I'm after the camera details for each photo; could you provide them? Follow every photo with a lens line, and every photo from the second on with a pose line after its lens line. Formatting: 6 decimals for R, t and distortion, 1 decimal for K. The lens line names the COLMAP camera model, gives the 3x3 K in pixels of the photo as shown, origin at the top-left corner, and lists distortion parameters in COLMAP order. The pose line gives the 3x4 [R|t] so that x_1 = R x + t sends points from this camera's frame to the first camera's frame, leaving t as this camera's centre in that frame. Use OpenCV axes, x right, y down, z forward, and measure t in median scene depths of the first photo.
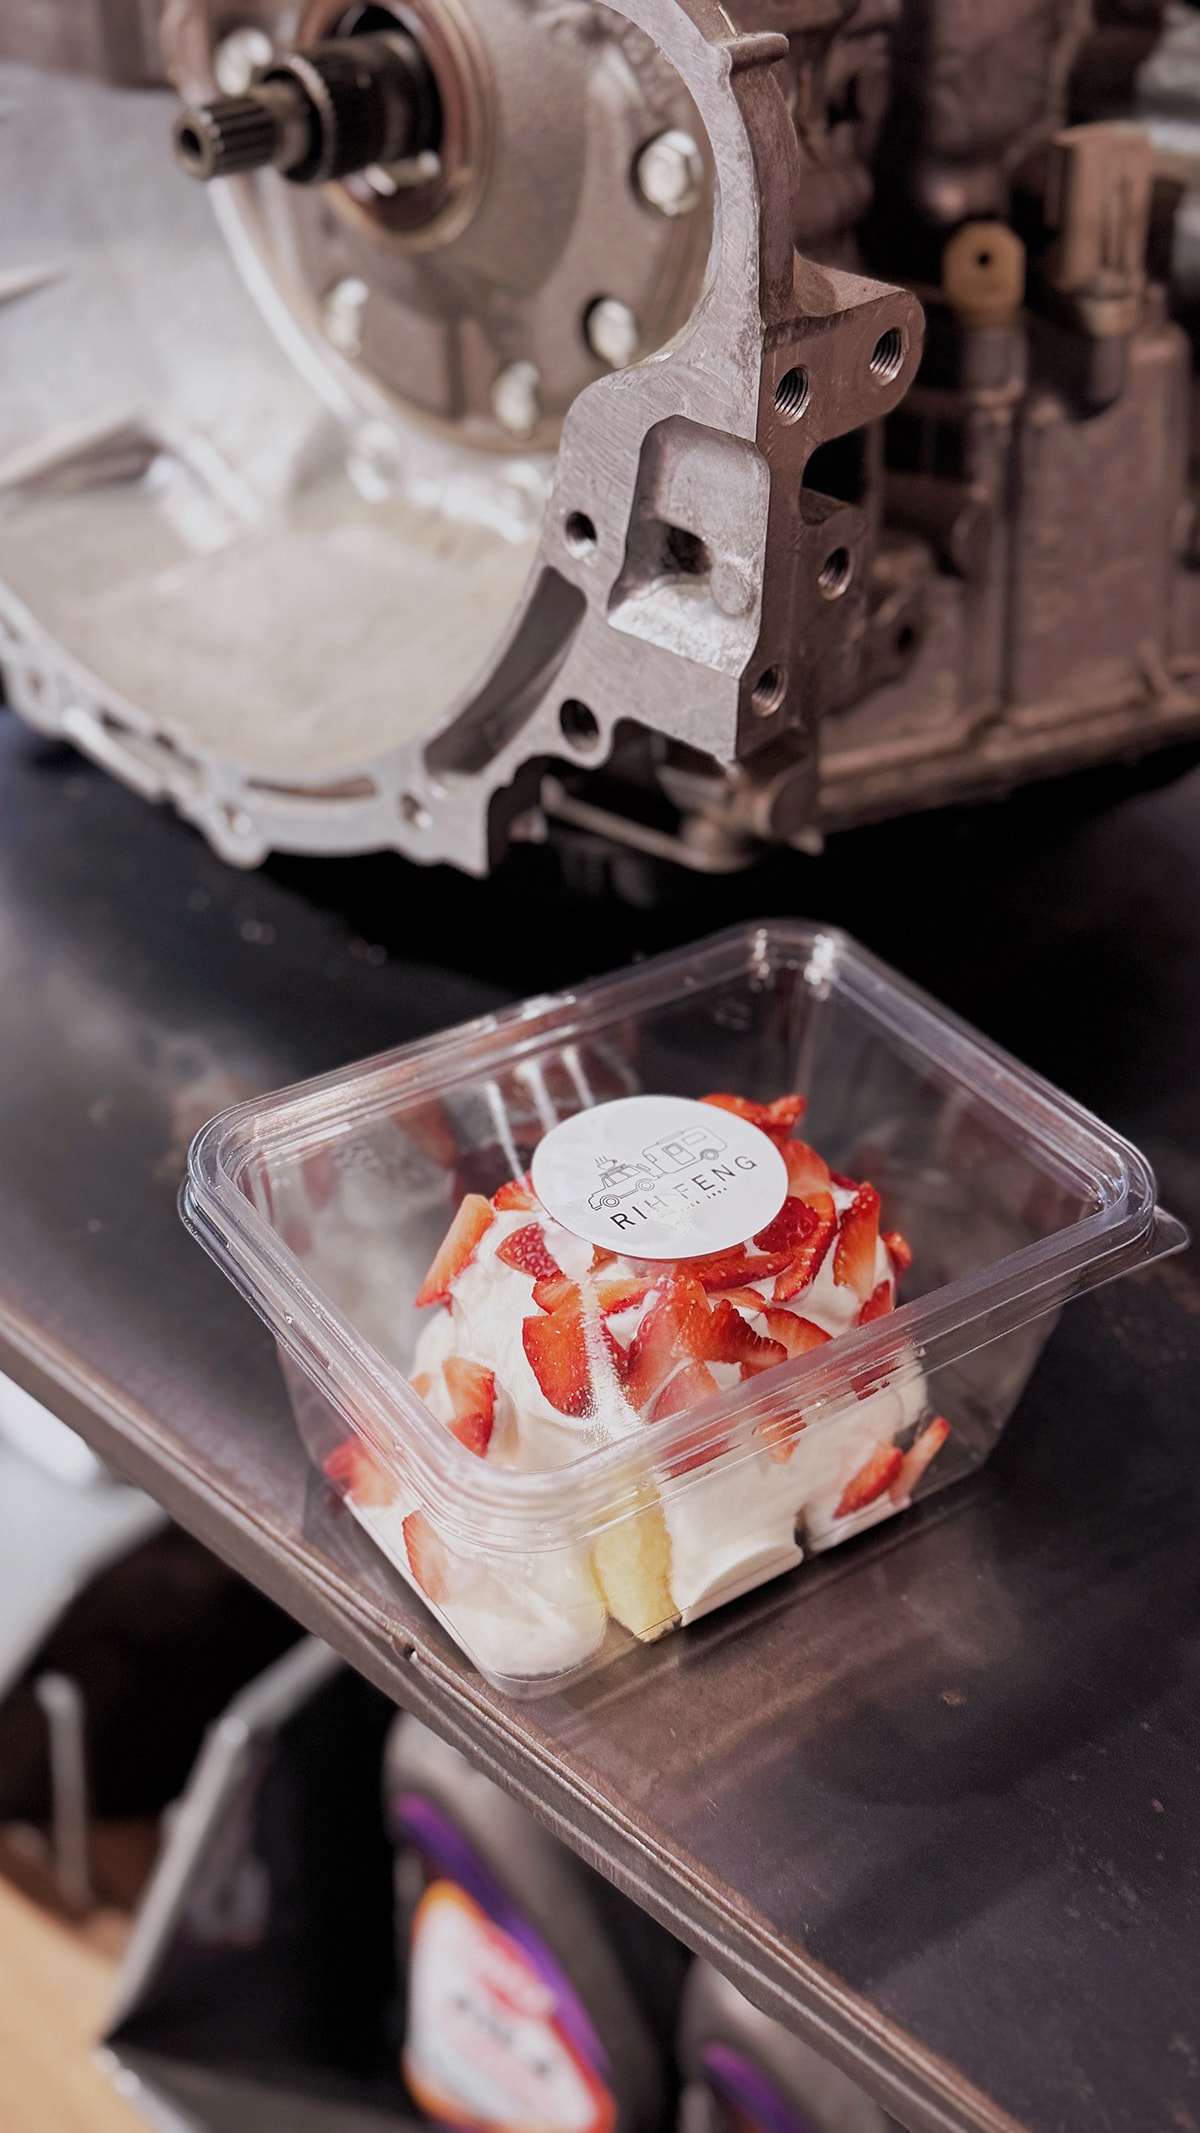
lens RADIAL K [[2350.3, 0, 600.0], [0, 2350.3, 1066.5], [0, 0, 1]] dist [0.002675, 0.023171]
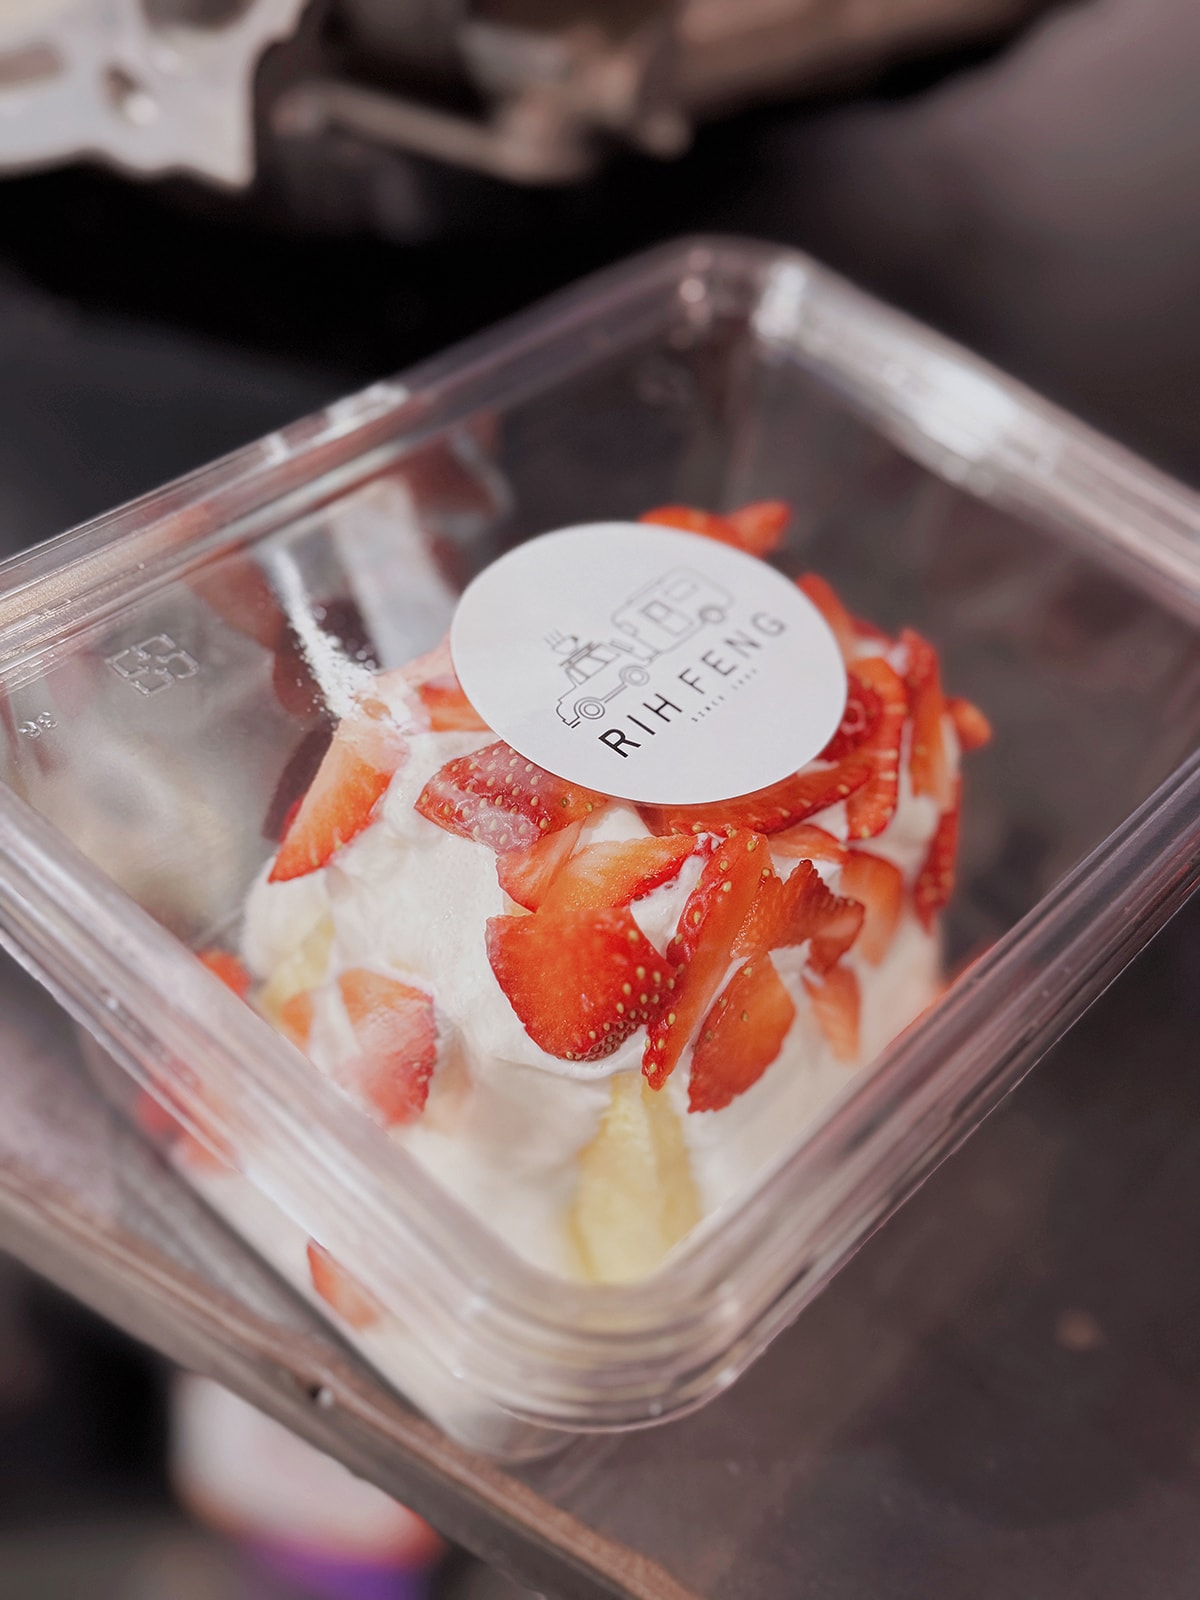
lens RADIAL K [[1911.1, 0, 601.6], [0, 1911.1, 772.4], [0, 0, 1]] dist [0.006740, -0.004856]
pose [[0.970162, -0.096526, 0.222414, -0.107036], [0.049416, 0.976800, 0.208374, -0.032313], [-0.237368, -0.191166, 0.952424, 0.503273]]
